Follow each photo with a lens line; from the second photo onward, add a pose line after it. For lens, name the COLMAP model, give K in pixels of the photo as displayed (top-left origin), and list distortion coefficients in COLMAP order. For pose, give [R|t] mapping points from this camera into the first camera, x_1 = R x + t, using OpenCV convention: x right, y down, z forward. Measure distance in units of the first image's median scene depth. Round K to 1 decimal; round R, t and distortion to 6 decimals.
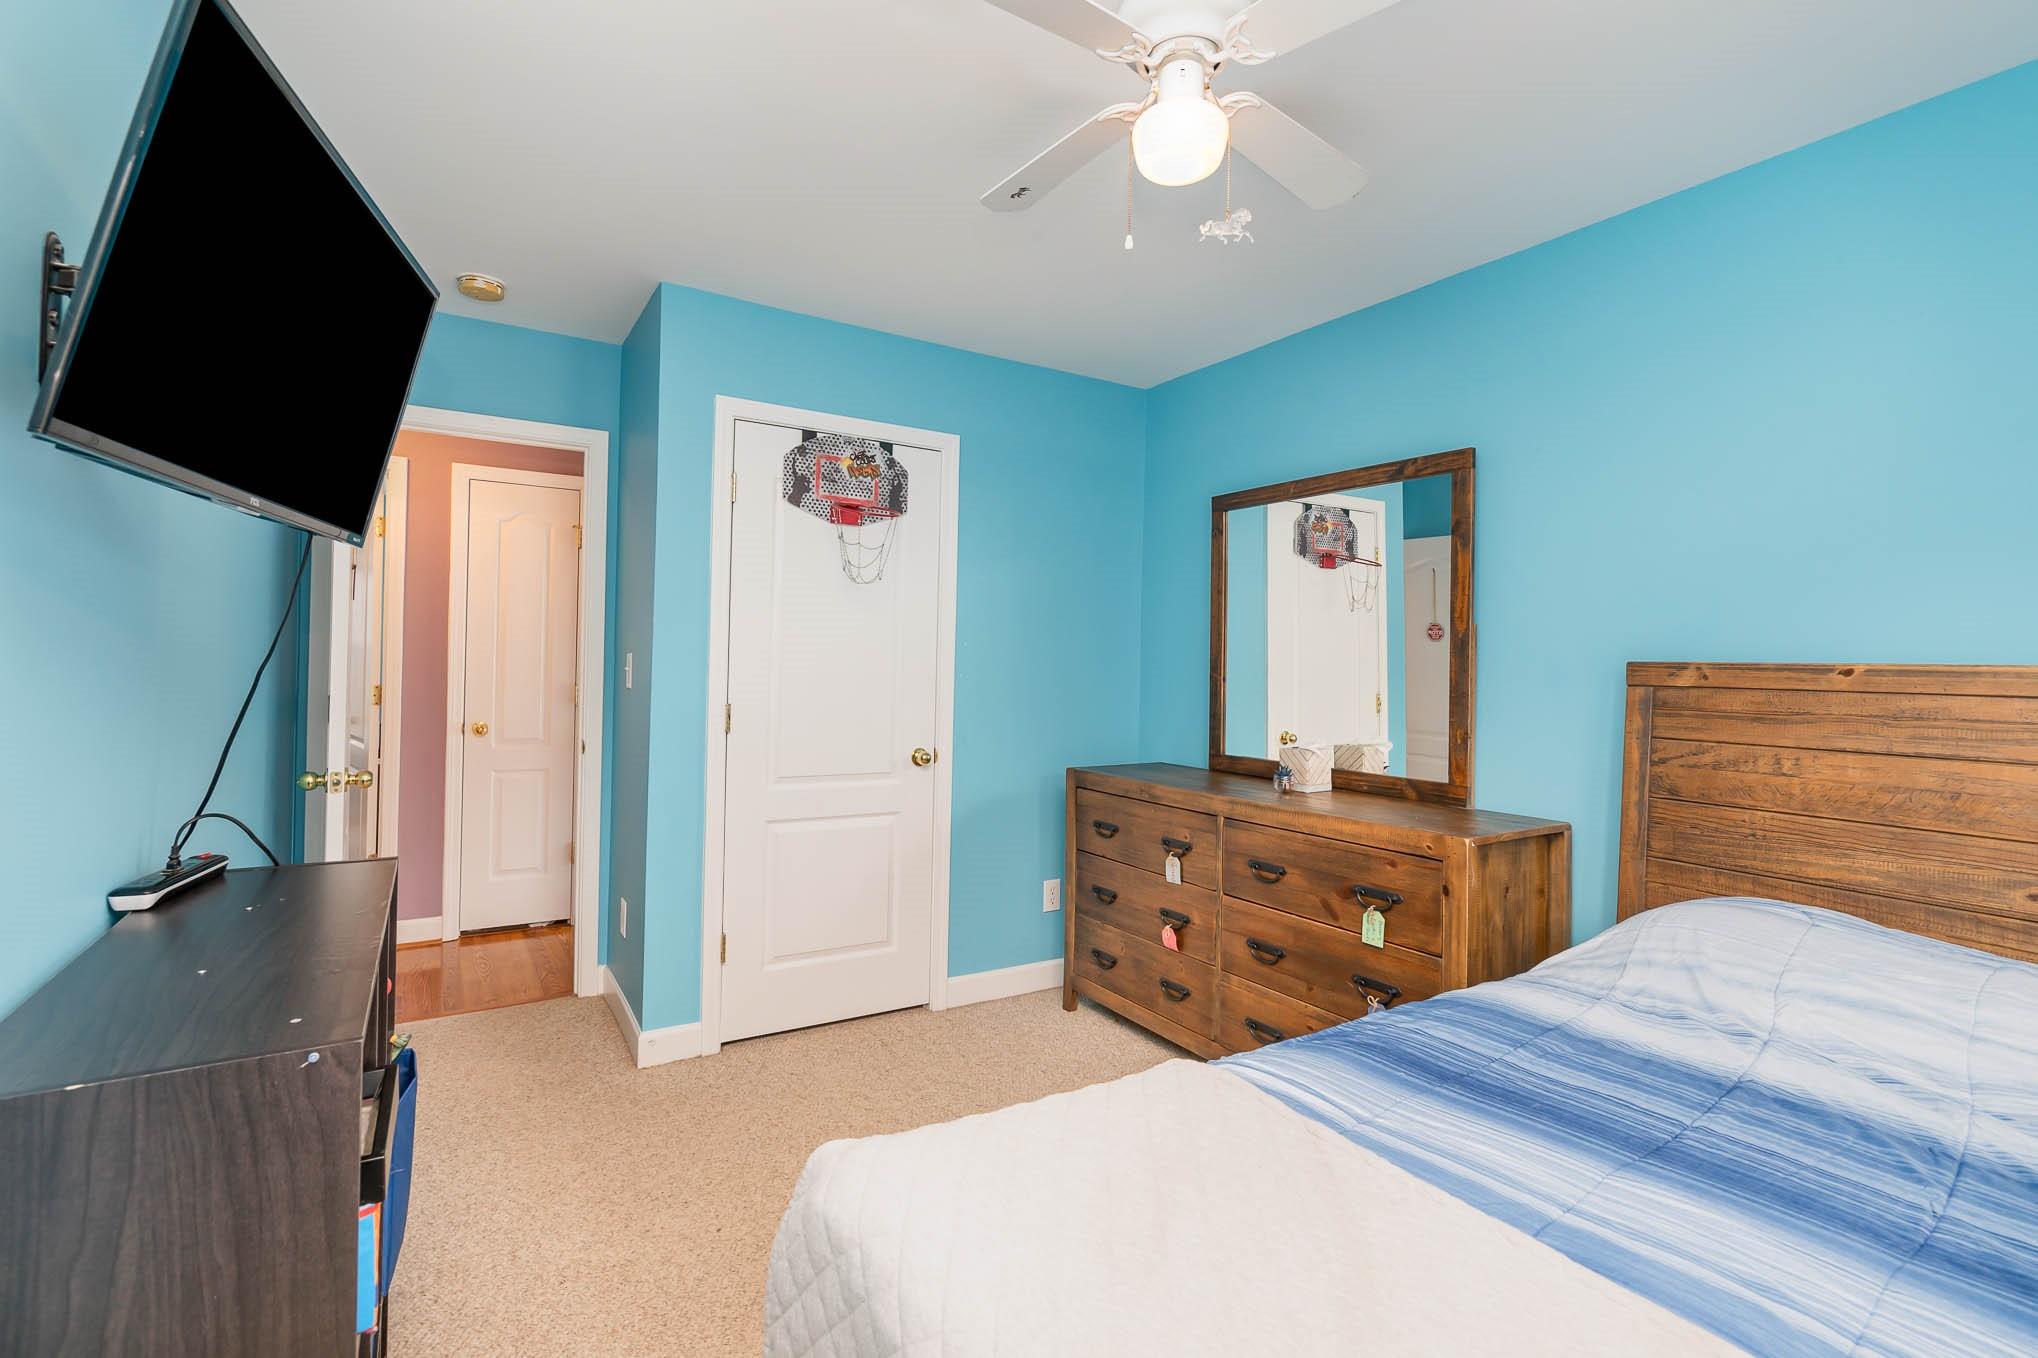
lens RADIAL K [[937.7, 0, 1022.2], [0, 937.7, 675.1], [0, 0, 1]] dist [-0.002245, -0.000313]
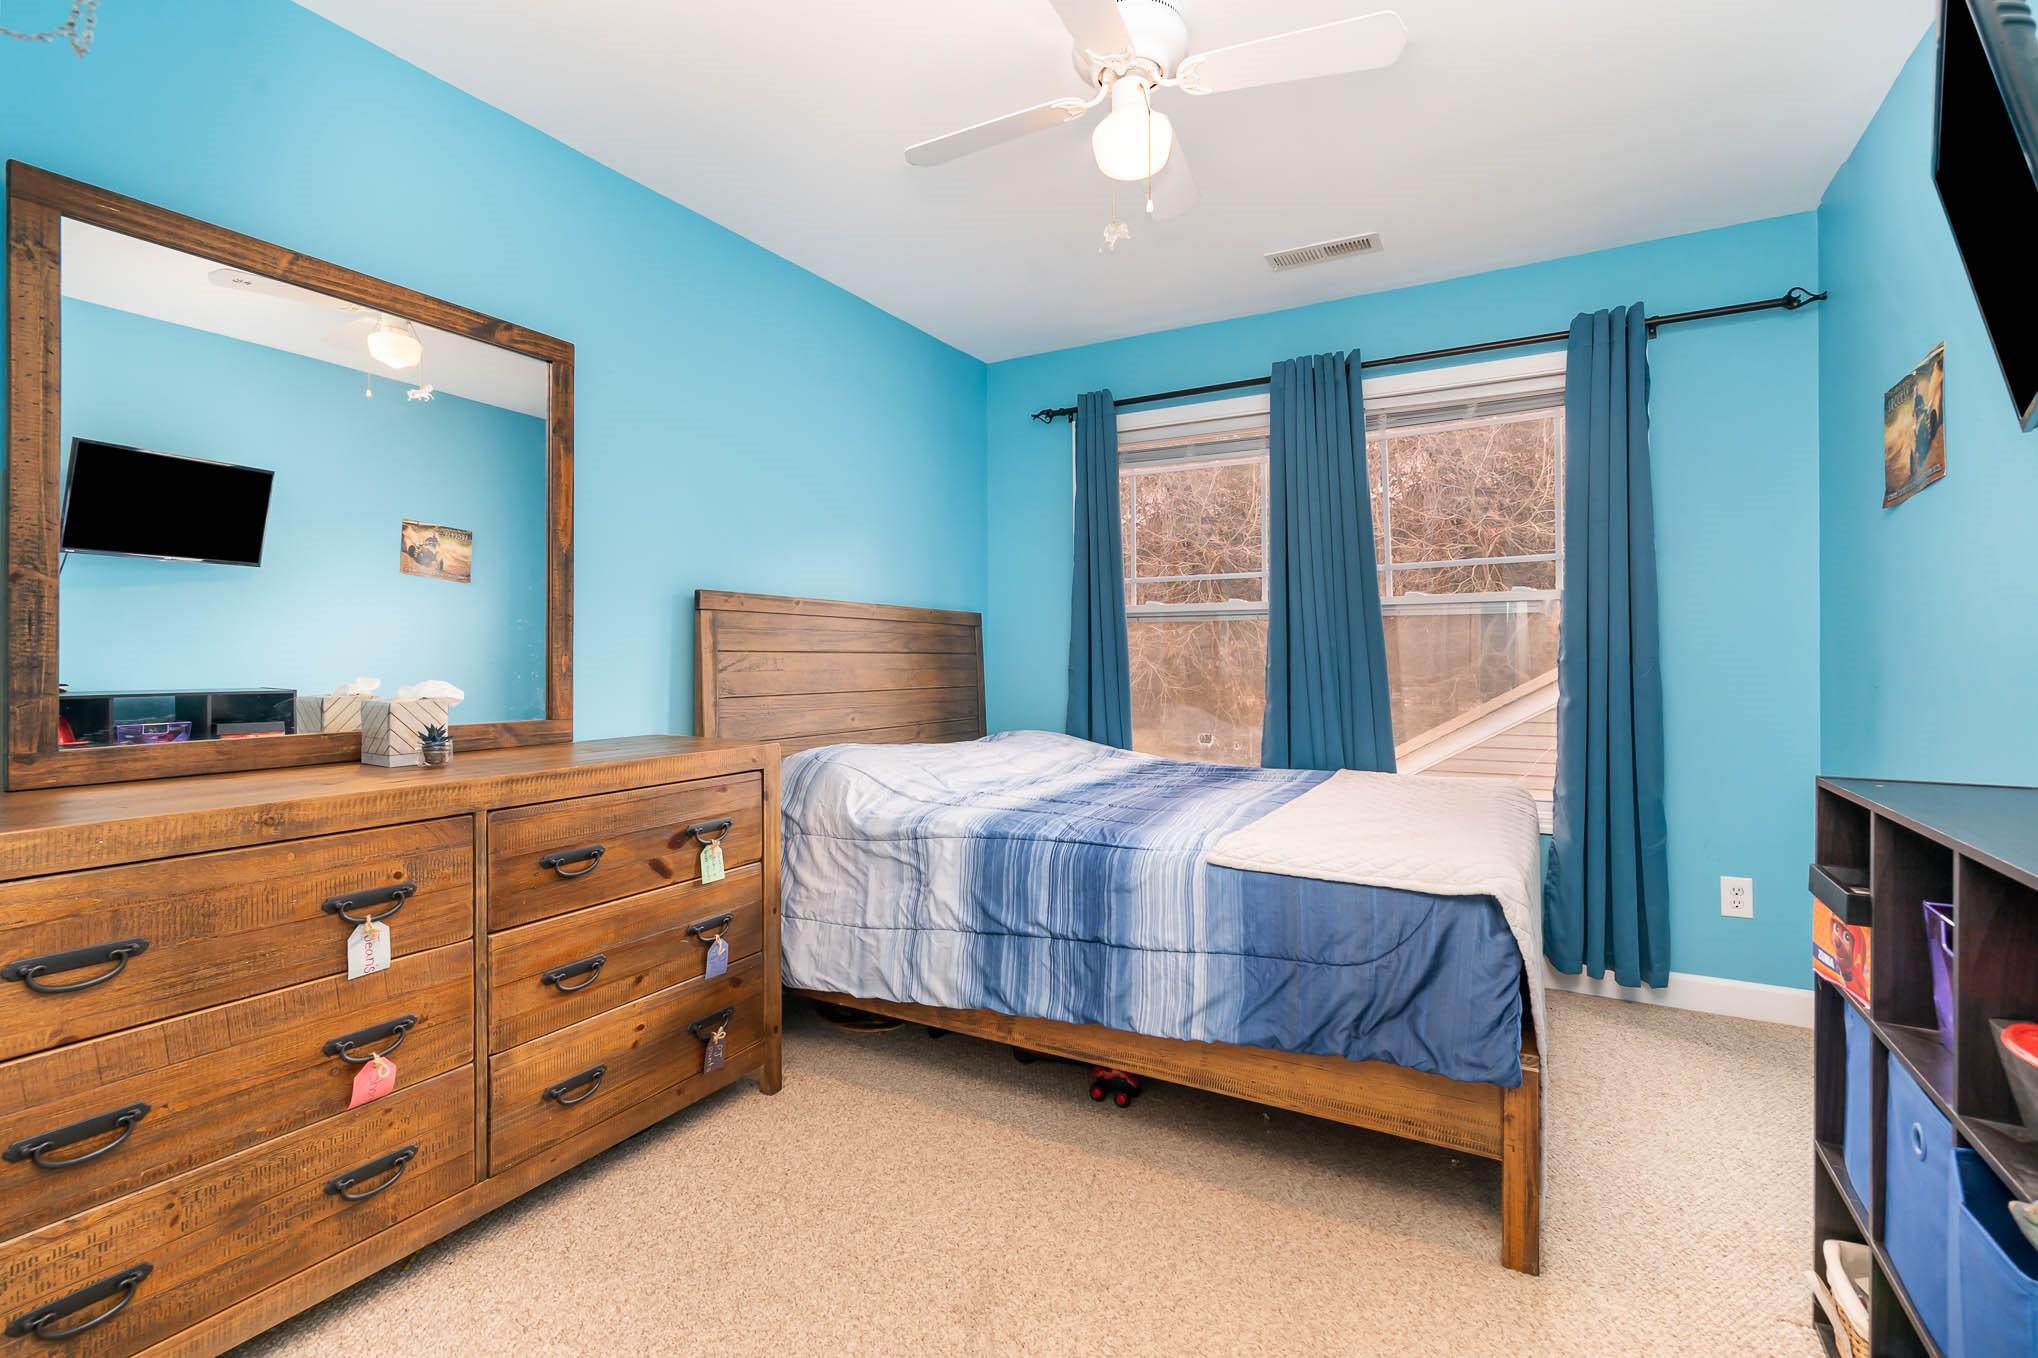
lens RADIAL K [[937.7, 0, 1030.8], [0, 937.7, 641.0], [0, 0, 1]] dist [-0.002245, -0.000313]
pose [[-0.478115, -0.008676, 0.878254, -0.519805], [0.000277, 0.999950, 0.010029, 0.033779], [-0.878297, 0.005038, -0.478089, 1.015142]]
